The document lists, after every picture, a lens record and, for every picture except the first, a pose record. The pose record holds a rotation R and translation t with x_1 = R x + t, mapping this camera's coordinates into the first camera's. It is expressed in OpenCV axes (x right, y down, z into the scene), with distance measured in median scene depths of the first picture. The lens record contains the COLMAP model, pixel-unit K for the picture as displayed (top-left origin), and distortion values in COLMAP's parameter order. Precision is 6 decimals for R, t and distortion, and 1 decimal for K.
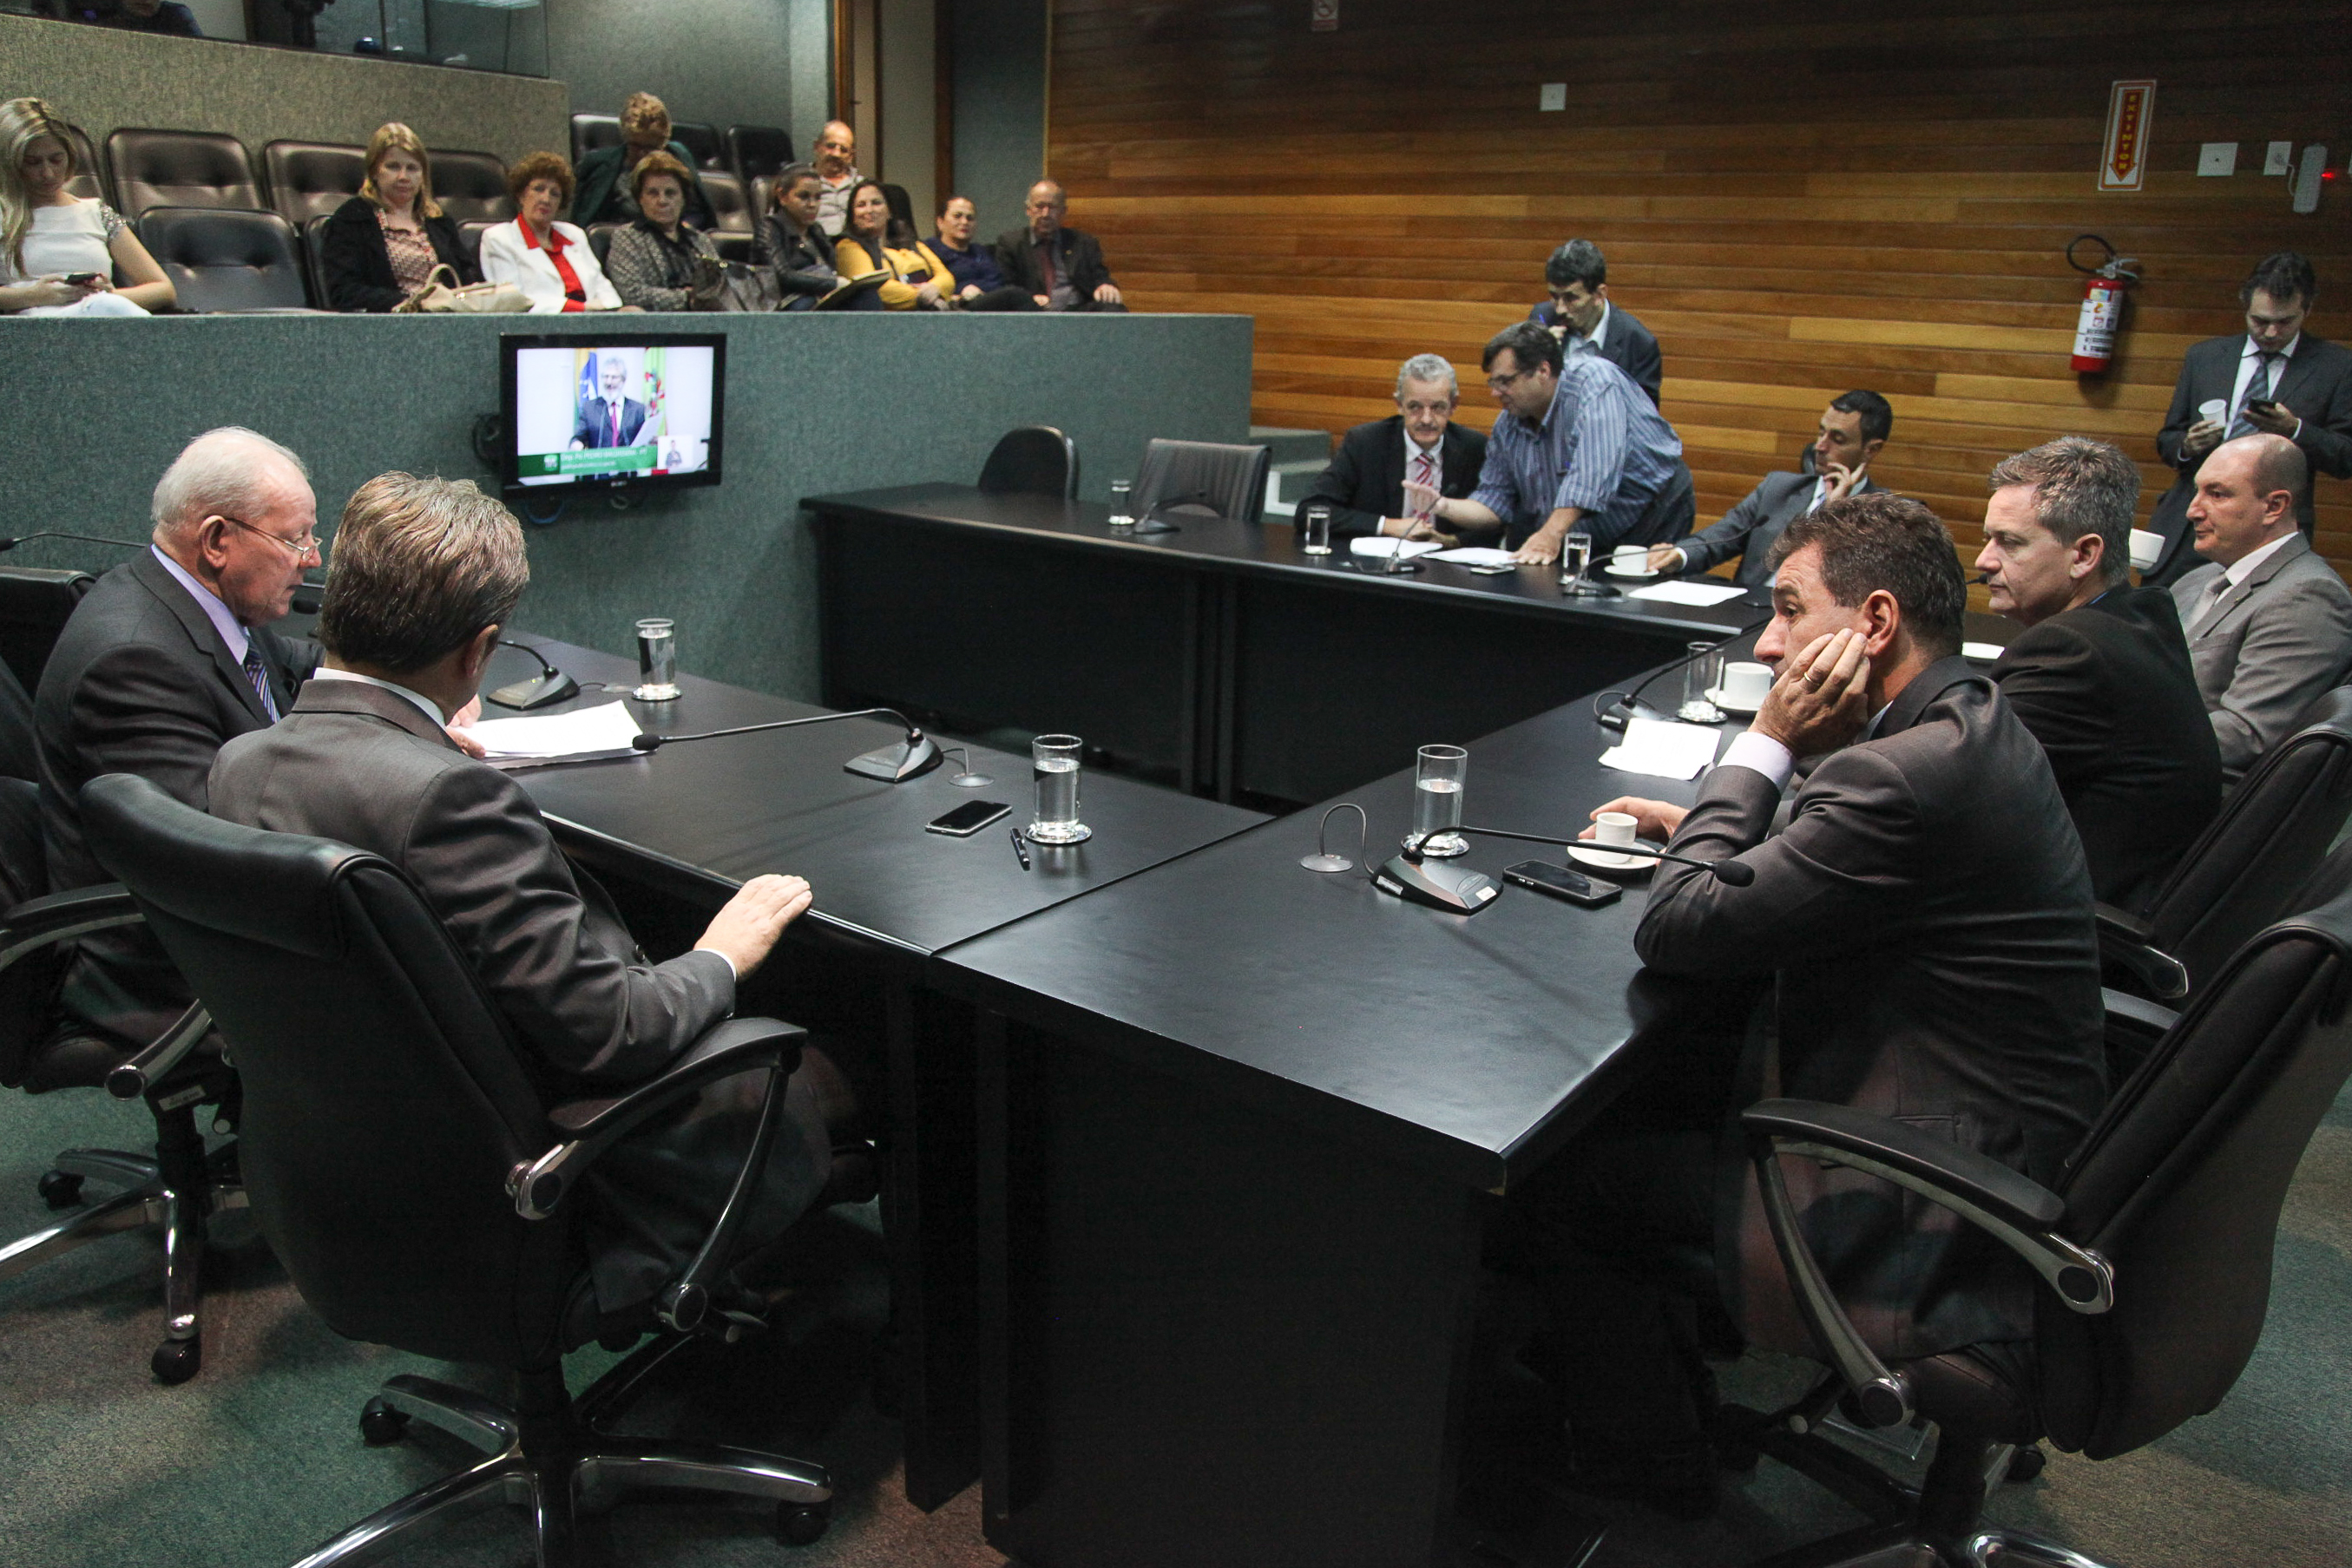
lens RADIAL K [[1701.0, 0, 1176.0], [0, 1701.0, 784.0], [0, 0, 1]] dist [-0.113363, 0.070298]
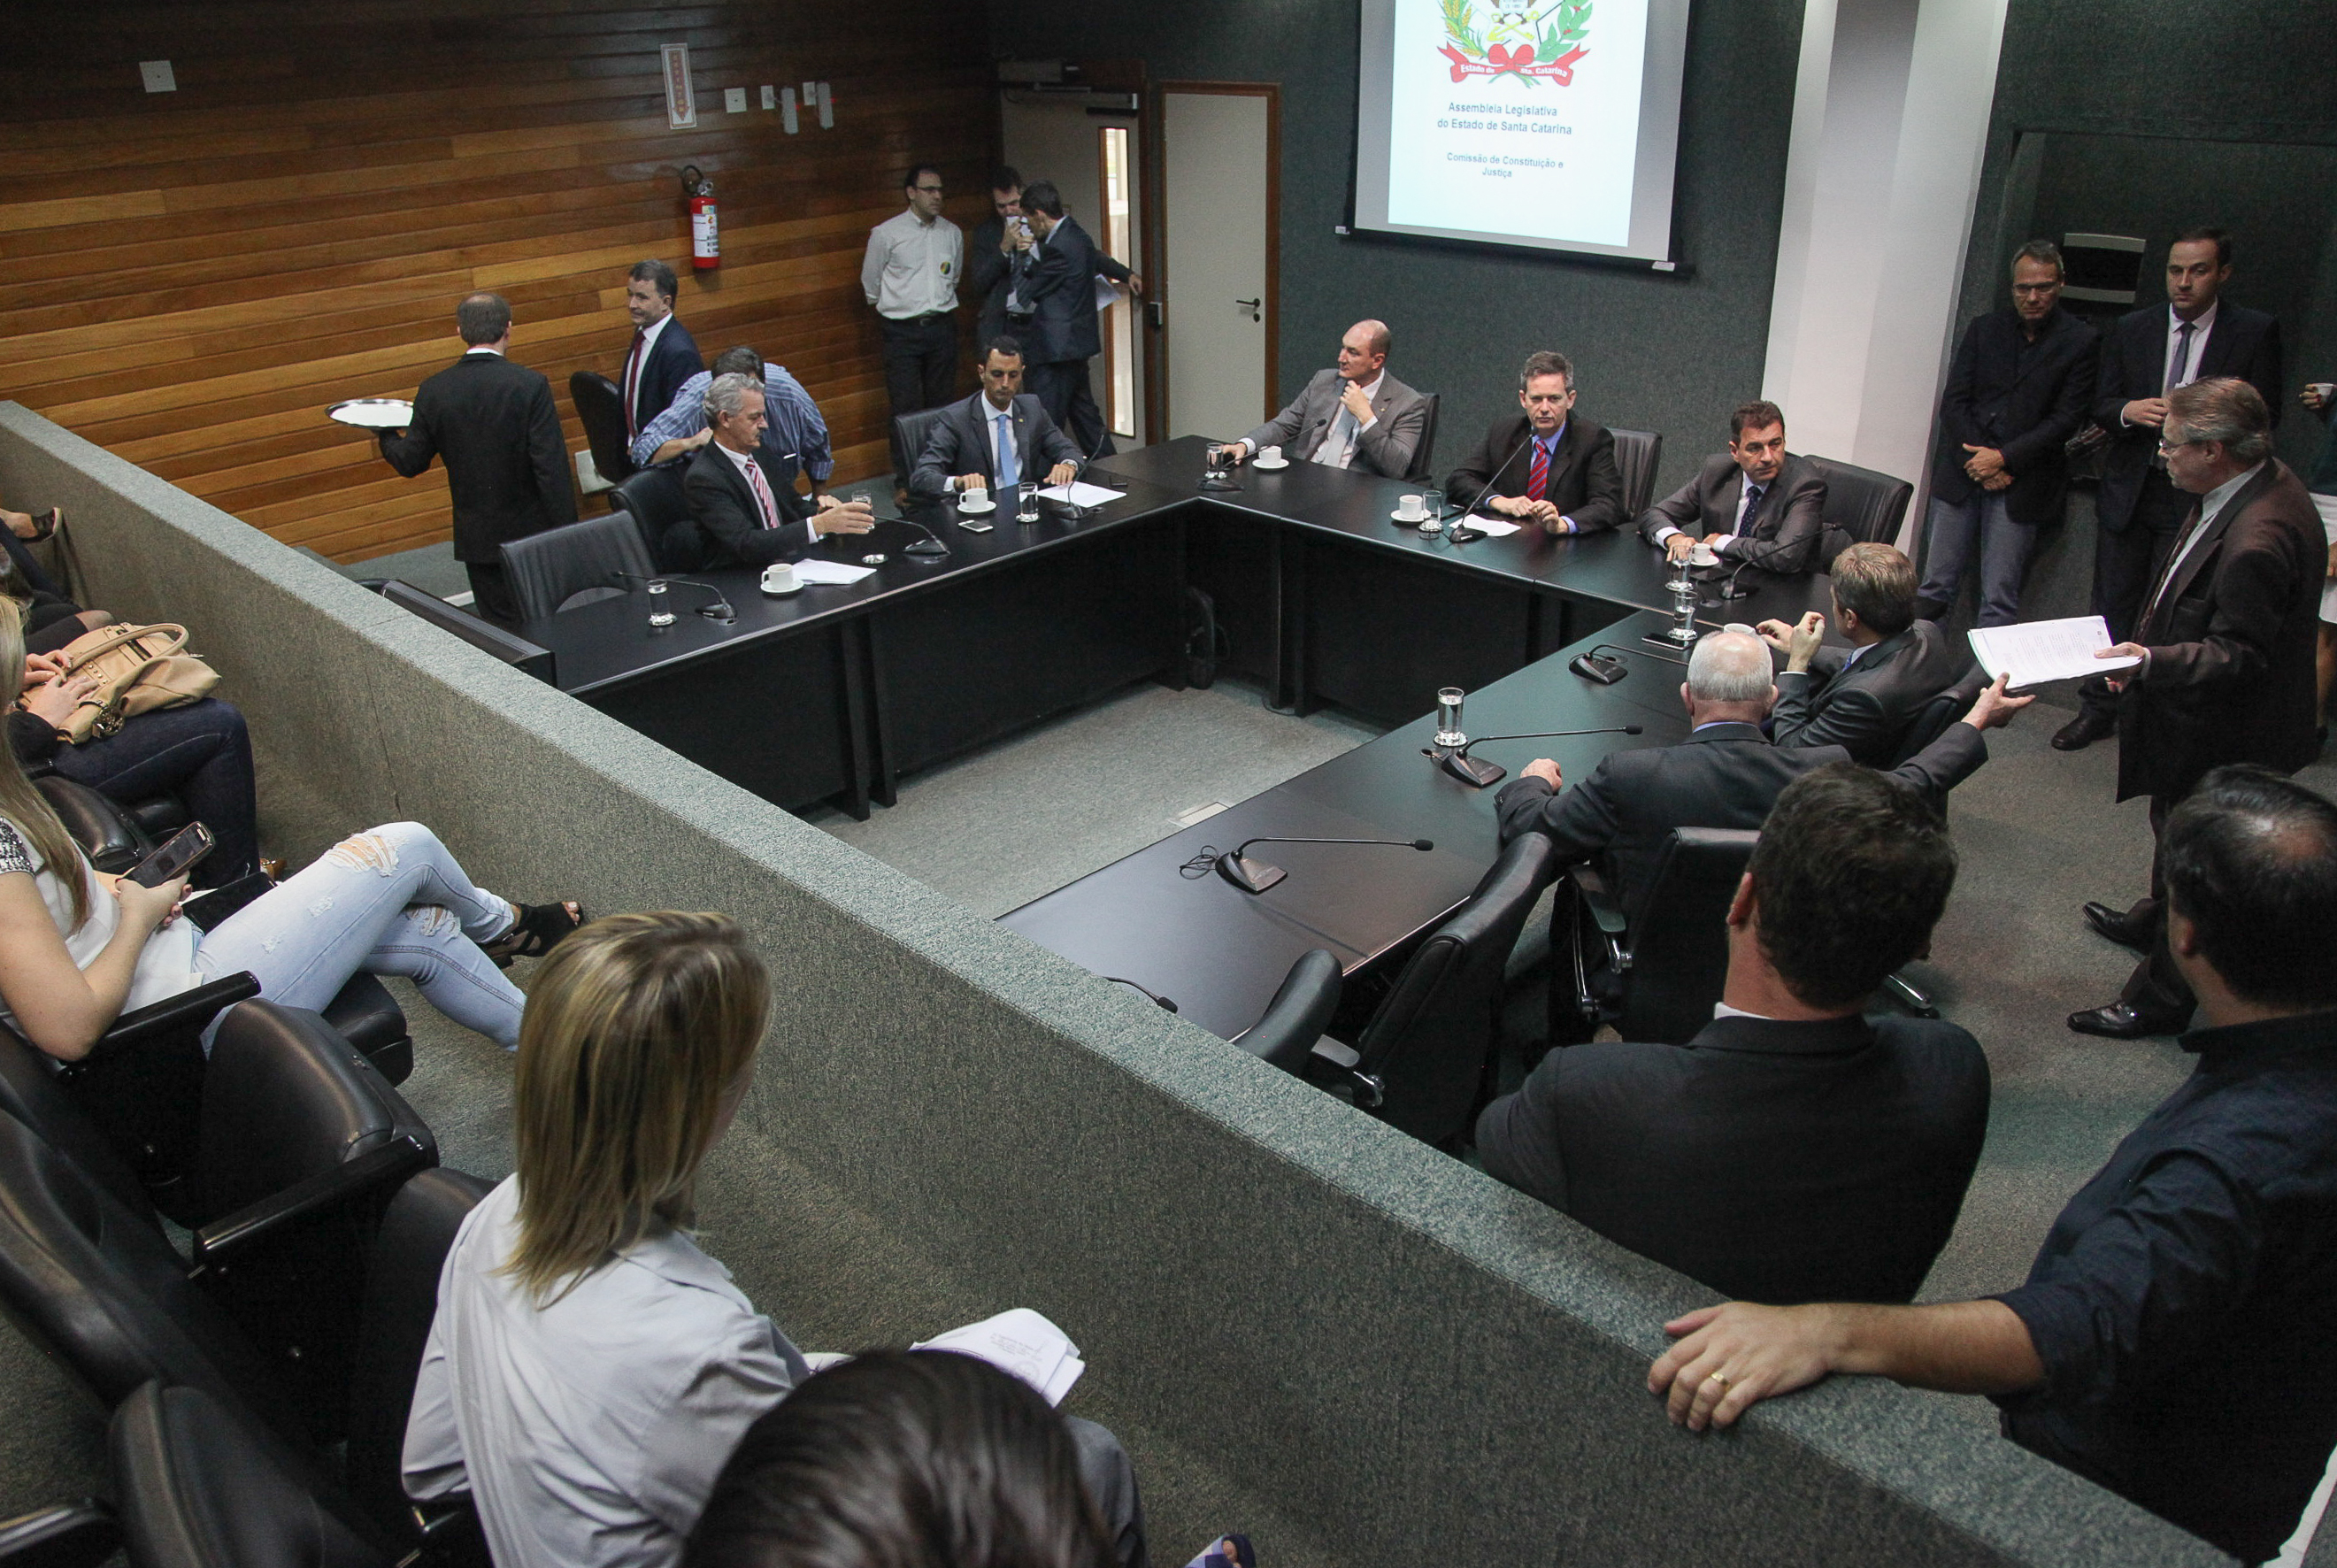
lens RADIAL K [[1693.1, 0, 1118.5], [0, 1693.1, 788.5], [0, 0, 1]] dist [-0.112777, 0.077051]
pose [[0.118227, -0.457816, 0.881151, -0.783991], [0.304738, 0.861282, 0.406605, -0.337021], [-0.945070, 0.220448, 0.241340, 0.463861]]
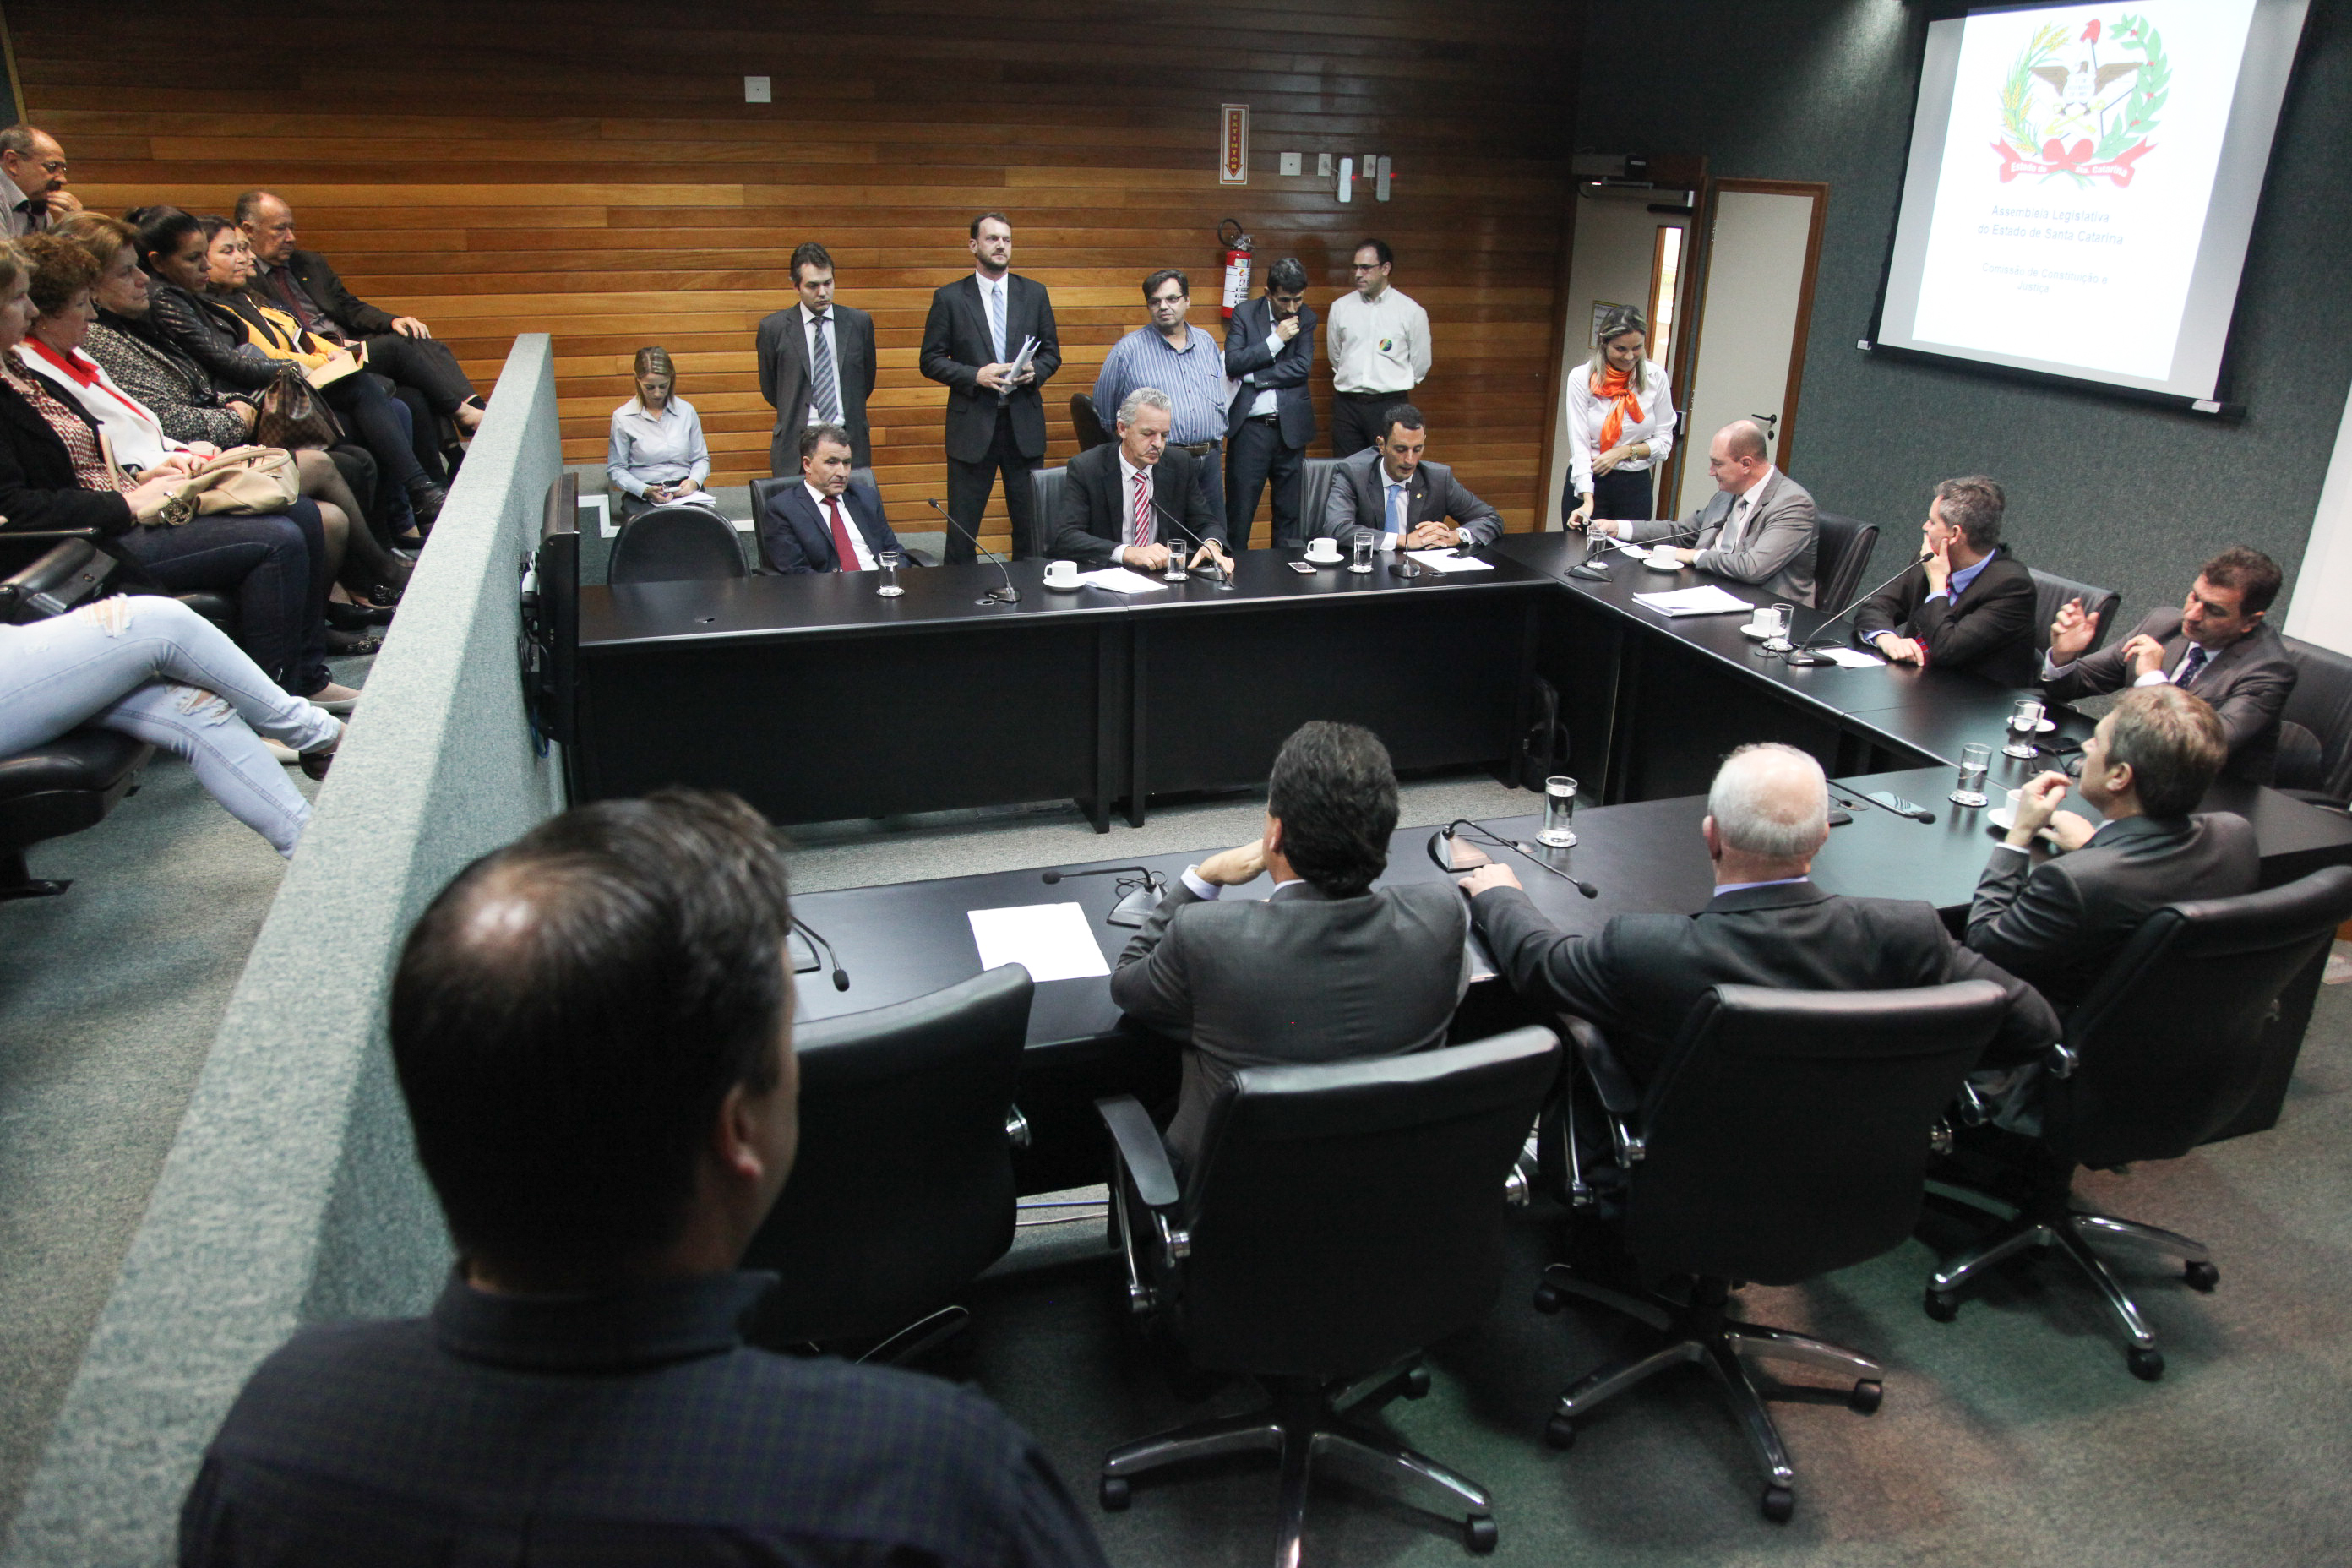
lens RADIAL K [[1609.7, 0, 1179.3], [0, 1609.7, 790.4], [0, 0, 1]] dist [-0.112497, 0.067966]
pose [[0.536773, -0.325160, 0.778554, -0.637911], [0.225562, 0.944473, 0.238943, -0.209015], [-0.813017, 0.047354, 0.580311, 0.289218]]
